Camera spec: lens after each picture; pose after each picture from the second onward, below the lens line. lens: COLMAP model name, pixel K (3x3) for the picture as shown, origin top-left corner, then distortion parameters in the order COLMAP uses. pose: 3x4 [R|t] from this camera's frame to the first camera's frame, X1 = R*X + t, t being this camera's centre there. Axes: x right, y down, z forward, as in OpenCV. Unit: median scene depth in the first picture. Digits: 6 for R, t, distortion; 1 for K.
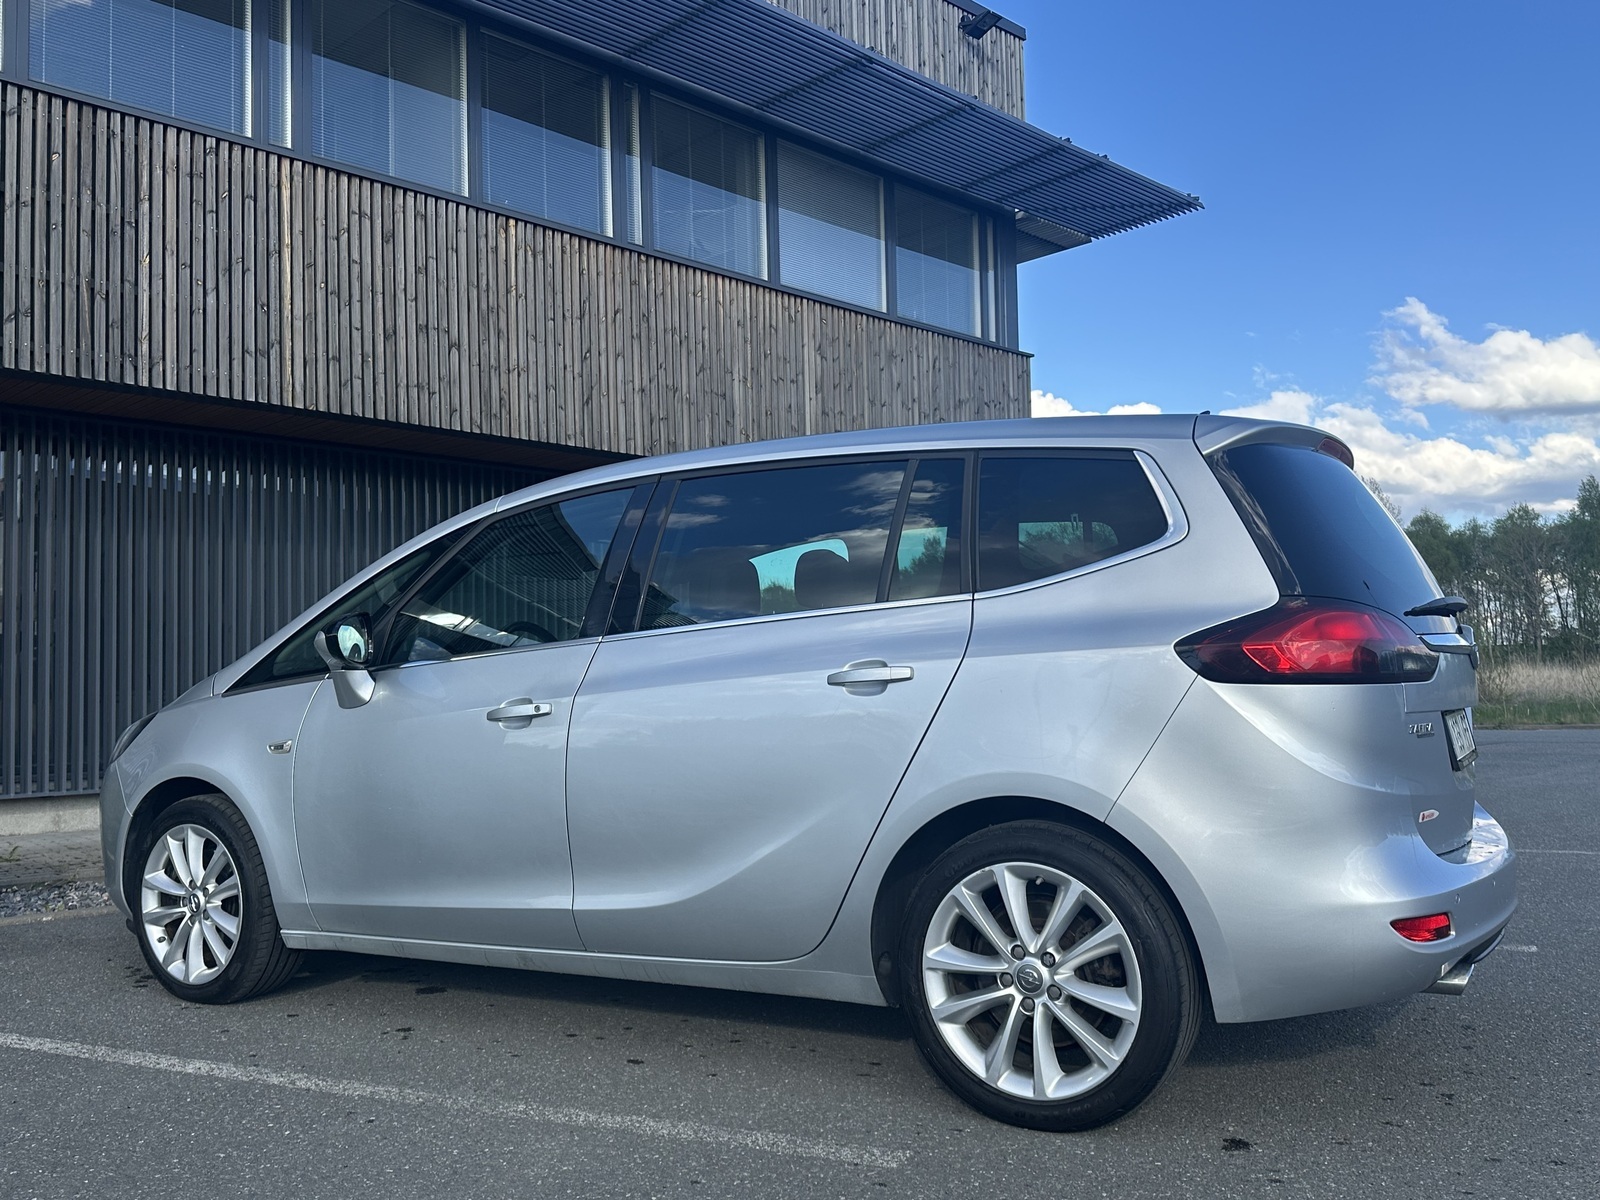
lens RADIAL K [[1389.4, 0, 800.0], [0, 1389.4, 600.0], [0, 0, 1]] dist [0.128175, -0.207536]
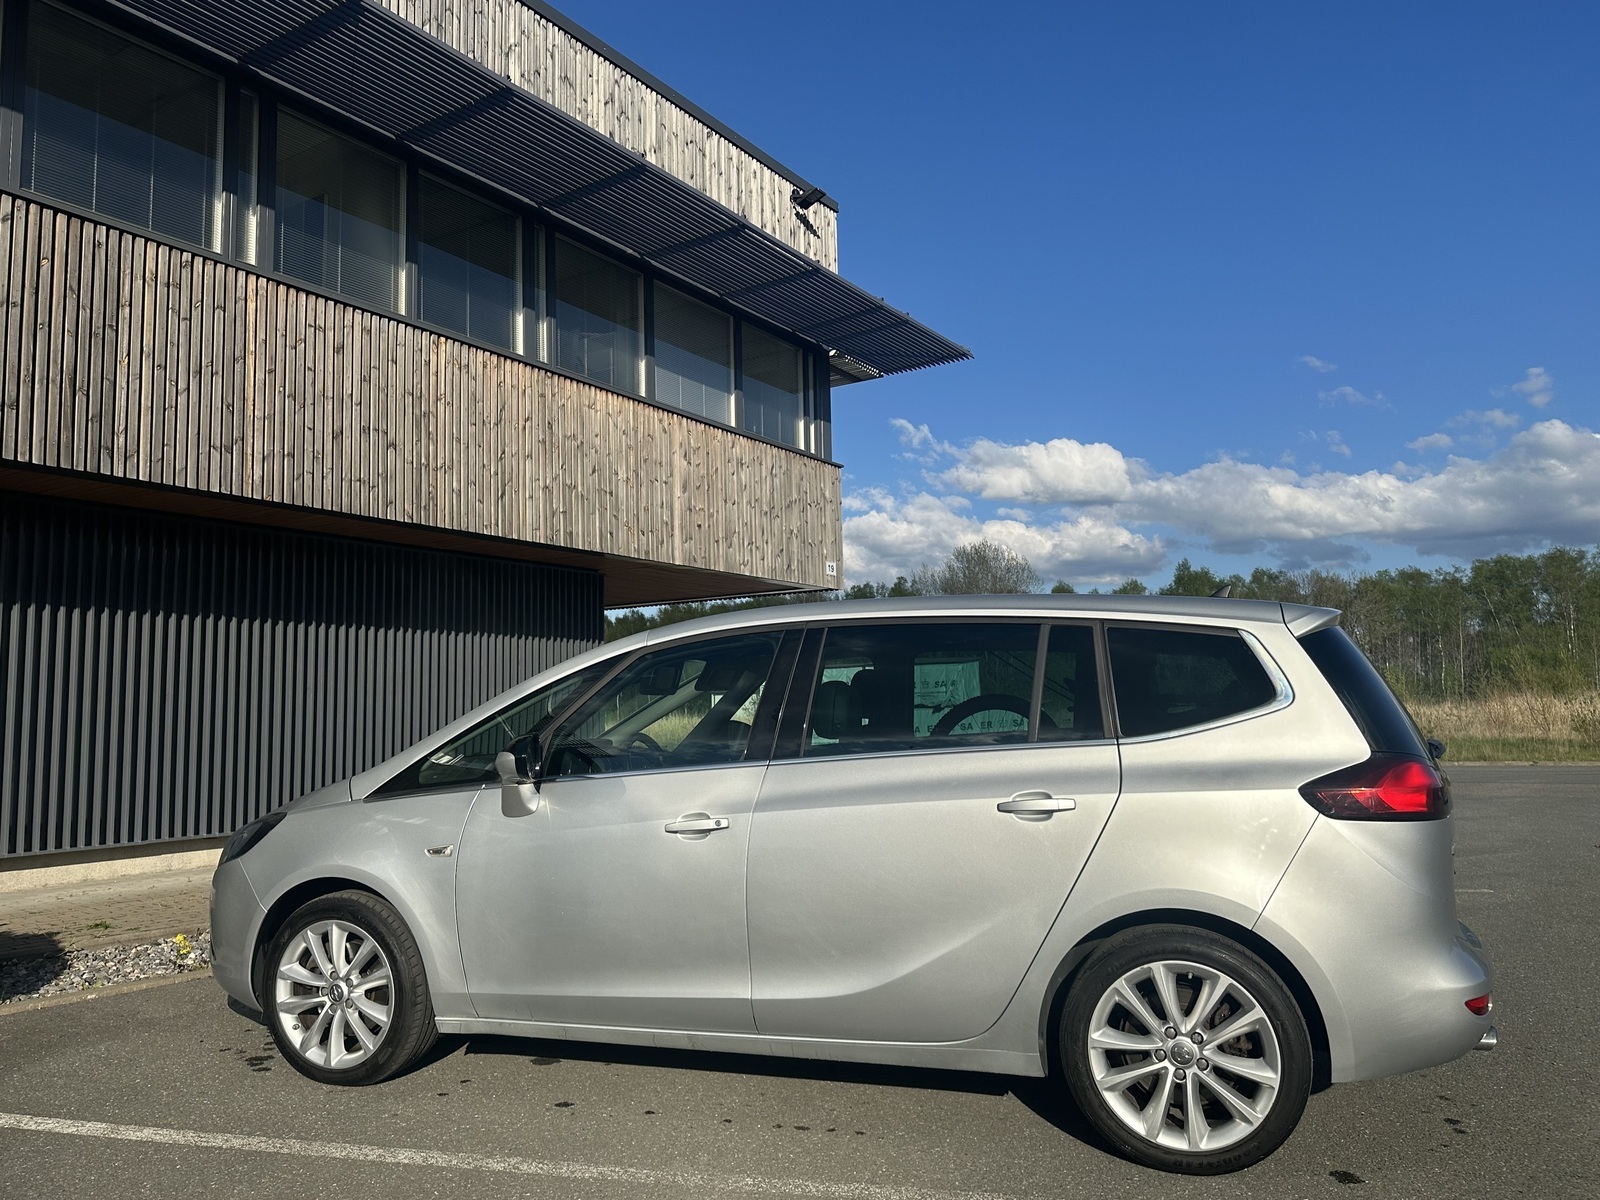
lens RADIAL K [[1174.9, 0, 800.0], [0, 1174.9, 600.0], [0, 0, 1]] dist [0.110026, -0.146793]
pose [[0.978231, 0.023938, 0.206132, -0.146136], [-0.016637, 0.999174, -0.037079, -0.033121], [-0.206850, 0.032843, 0.977821, 0.003473]]
